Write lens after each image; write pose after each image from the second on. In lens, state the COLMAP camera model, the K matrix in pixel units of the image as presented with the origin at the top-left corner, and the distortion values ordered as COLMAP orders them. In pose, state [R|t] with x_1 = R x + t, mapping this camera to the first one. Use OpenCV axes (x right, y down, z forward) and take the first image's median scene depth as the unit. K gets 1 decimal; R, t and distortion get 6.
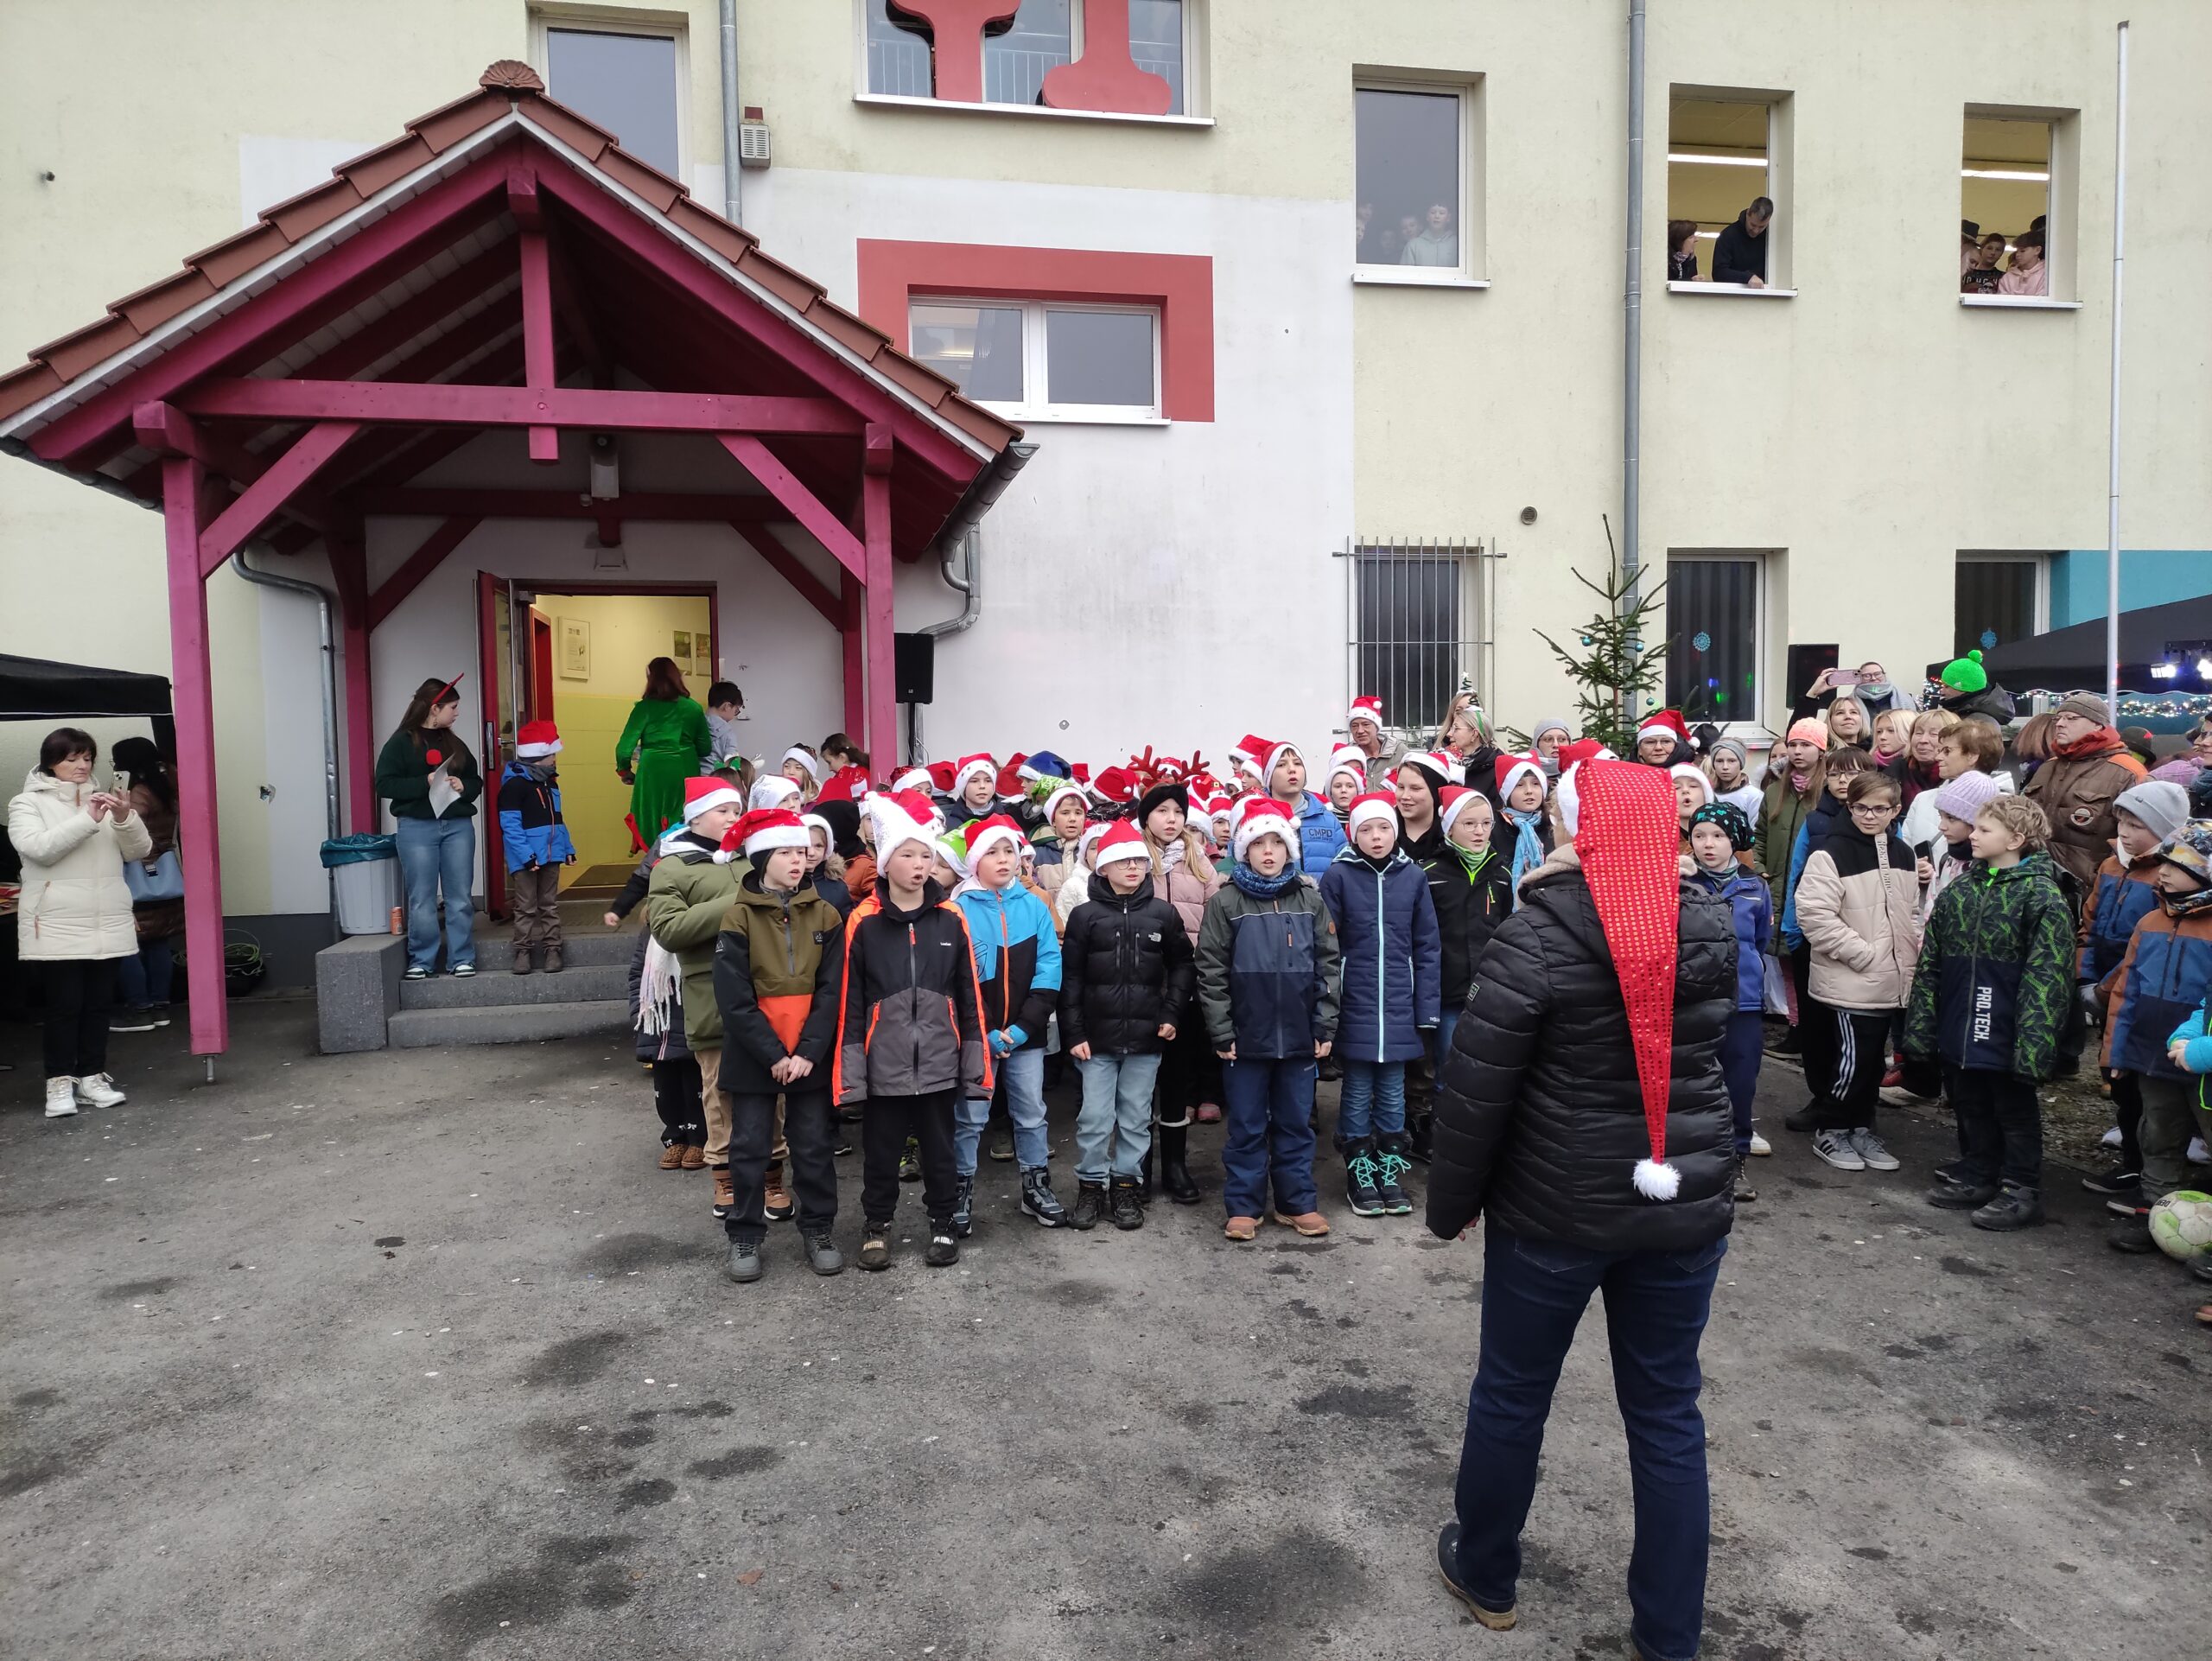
lens RADIAL K [[1616.9, 0, 1106.0], [0, 1616.9, 830.5], [0, 0, 1]] dist [0.072247, -0.061990]
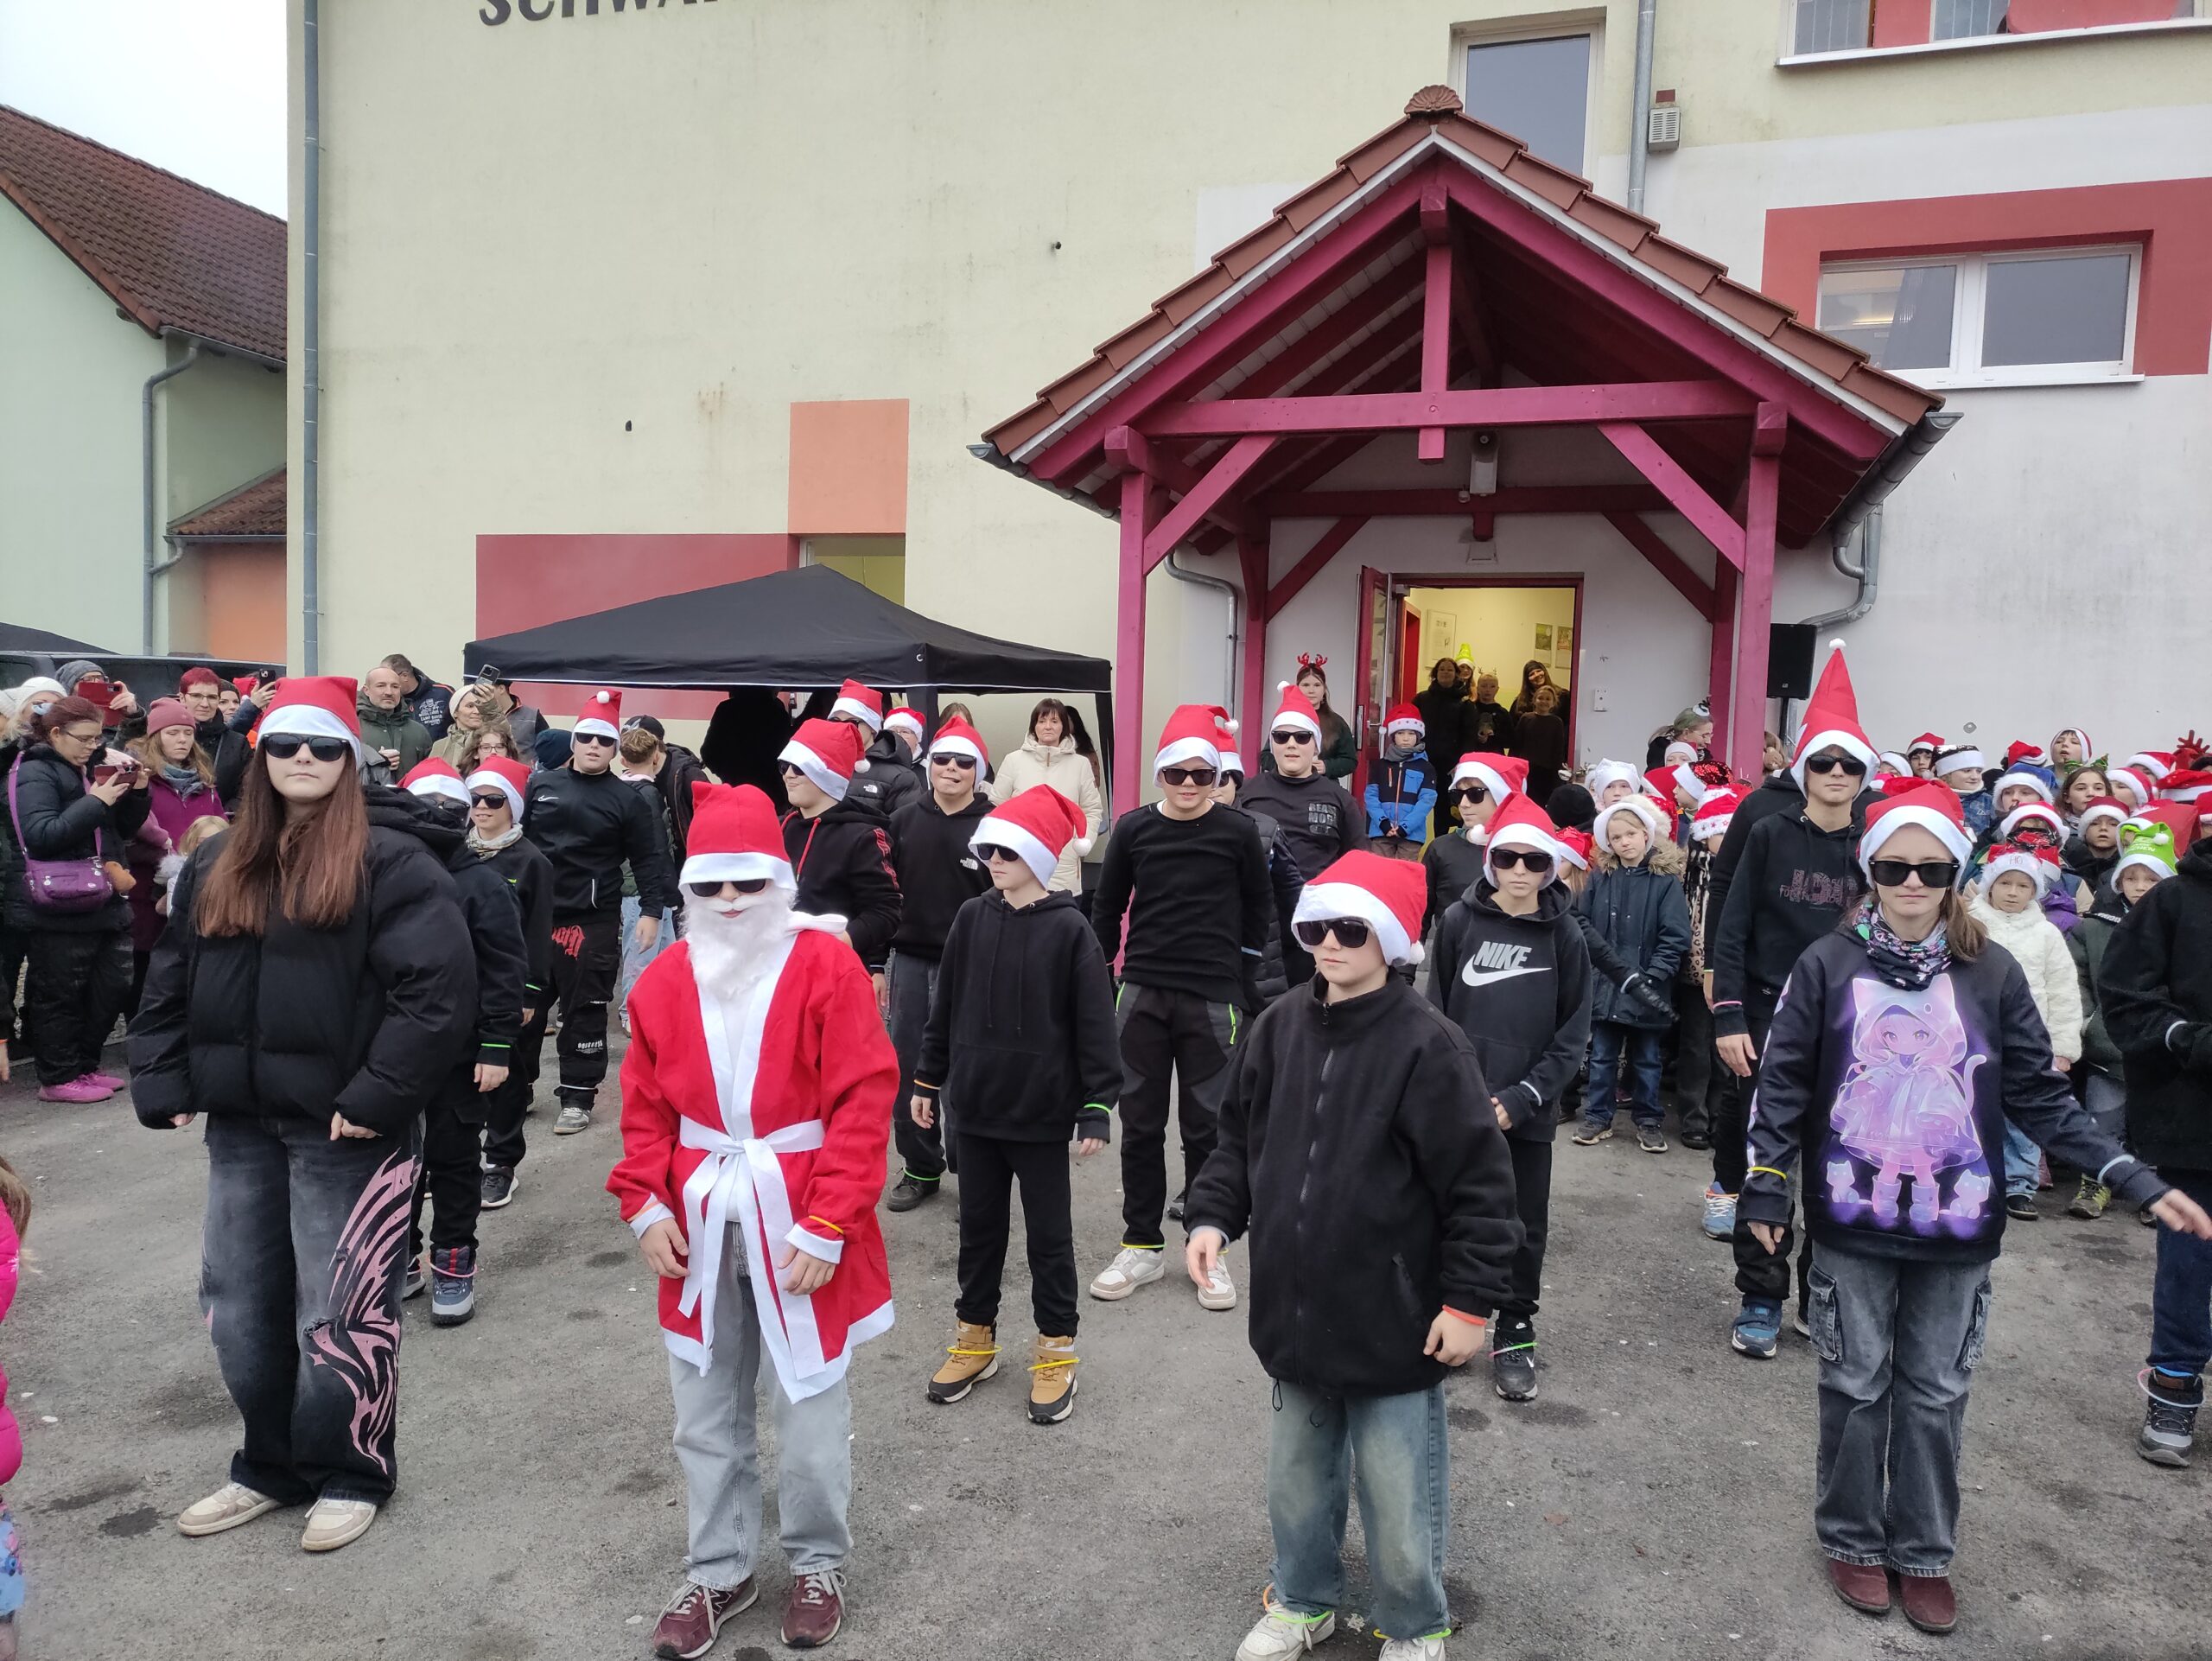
lens RADIAL K [[1616.9, 0, 1105.4], [0, 1616.9, 836.9], [0, 0, 1]] dist [0.049587, -0.028752]
pose [[0.870665, 0.071468, -0.486657, 0.003864], [-0.068460, 0.997365, 0.023989, 0.008065], [0.487089, 0.012430, 0.873264, -0.025046]]
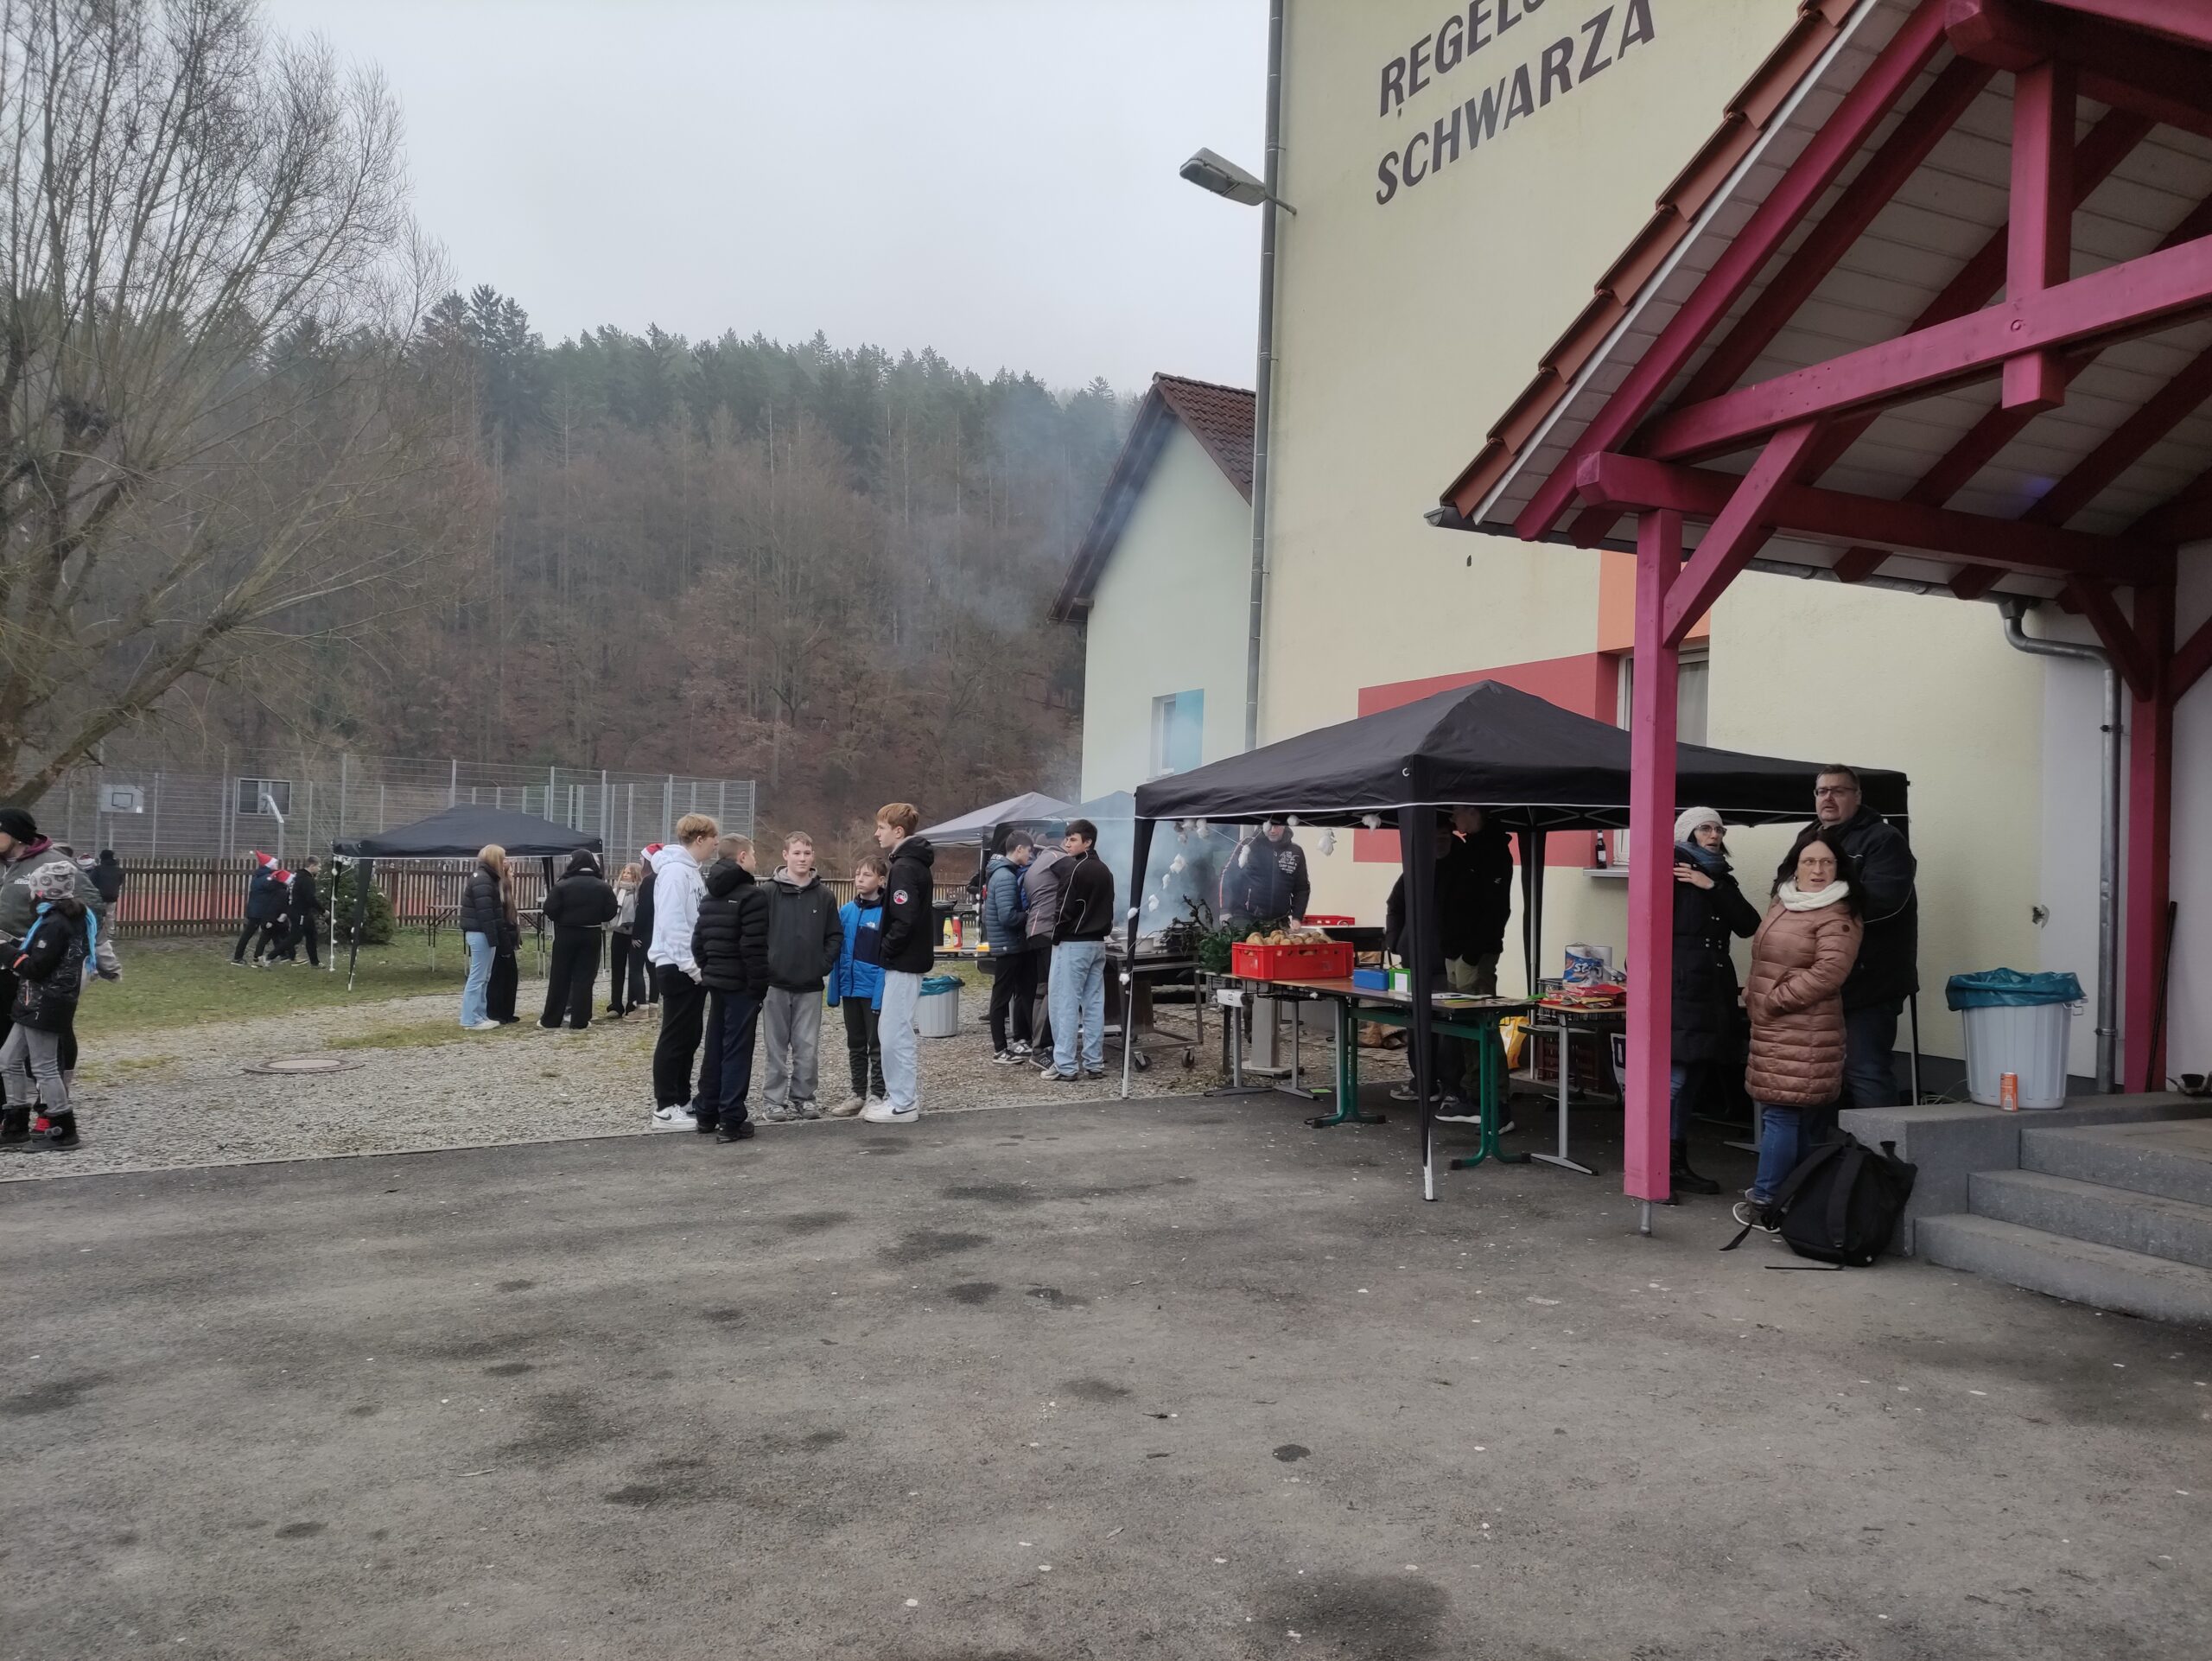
lens RADIAL K [[1616.9, 0, 1105.4], [0, 1616.9, 836.9], [0, 0, 1]] dist [0.049587, -0.028752]
pose [[0.234285, 0.003128, -0.972163, 0.219800], [-0.083862, 0.996332, -0.017004, -0.013961], [0.968544, 0.085511, 0.233688, 0.539873]]
